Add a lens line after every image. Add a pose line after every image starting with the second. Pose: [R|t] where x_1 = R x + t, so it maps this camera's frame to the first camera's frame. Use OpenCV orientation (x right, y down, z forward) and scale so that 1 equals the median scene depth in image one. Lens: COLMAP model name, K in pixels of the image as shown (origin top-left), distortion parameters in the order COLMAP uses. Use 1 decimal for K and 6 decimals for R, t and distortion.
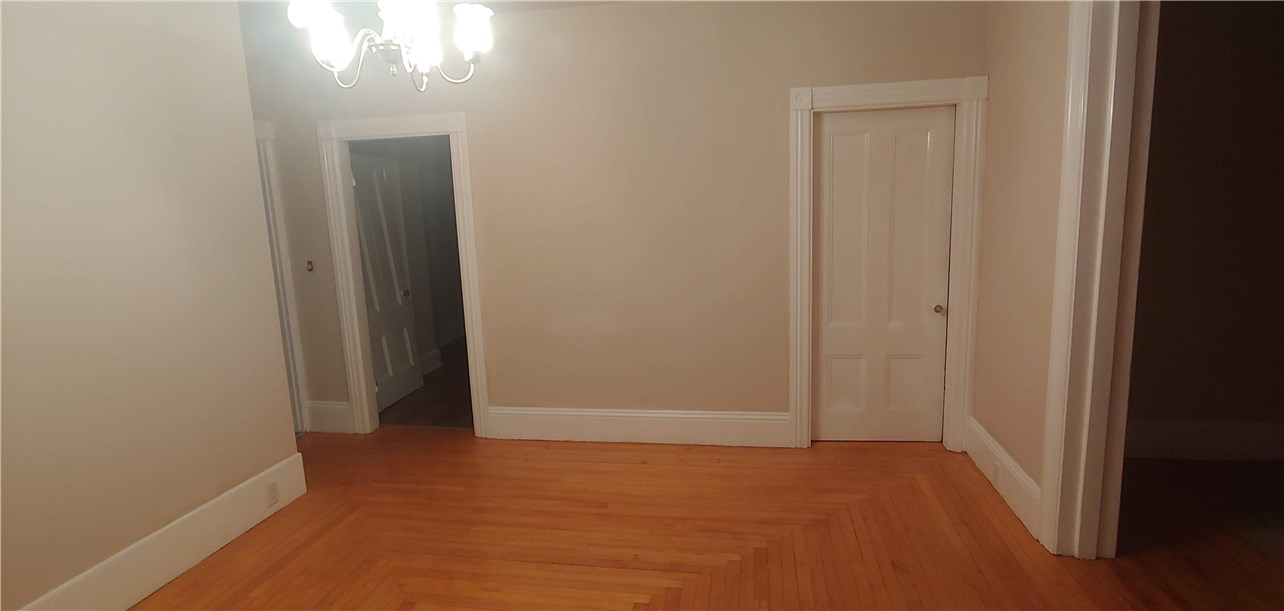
lens RADIAL K [[638.5, 0, 636.0], [0, 638.5, 307.0], [0, 0, 1]] dist [-0.003995, -0.006453]
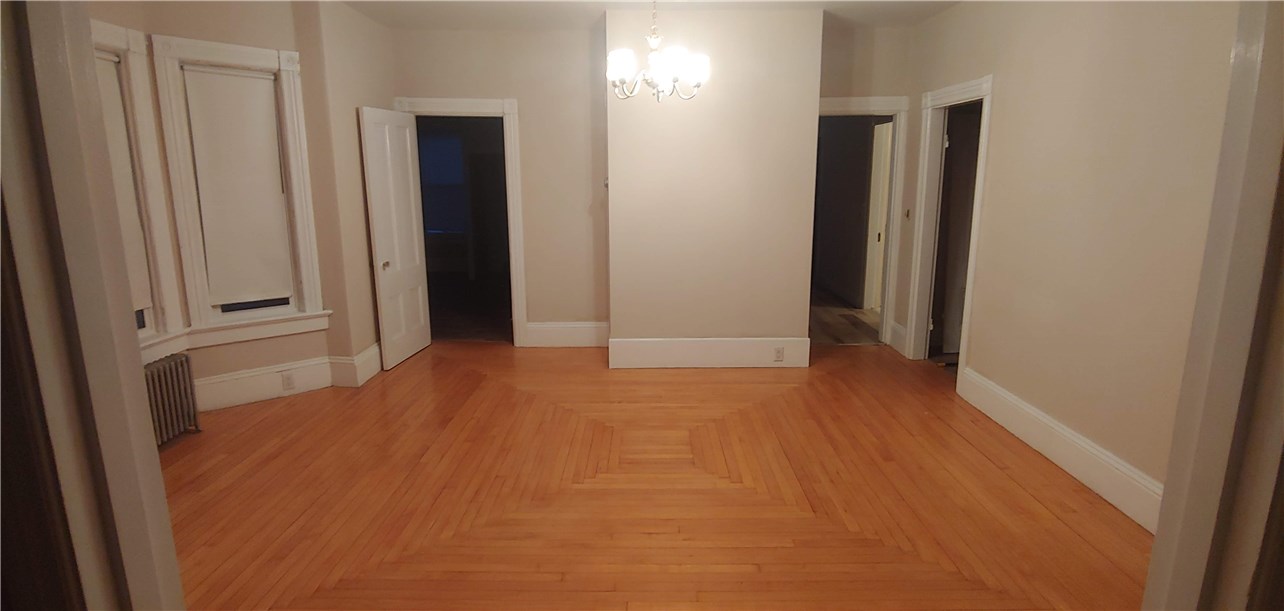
lens RADIAL K [[638.5, 0, 637.2], [0, 638.5, 305.3], [0, 0, 1]] dist [-0.003995, -0.006453]
pose [[0.168775, 0.238115, -0.956460, 0.774352], [-0.152380, 0.965018, 0.213356, -0.093453], [0.973805, 0.109736, 0.199155, 0.326819]]
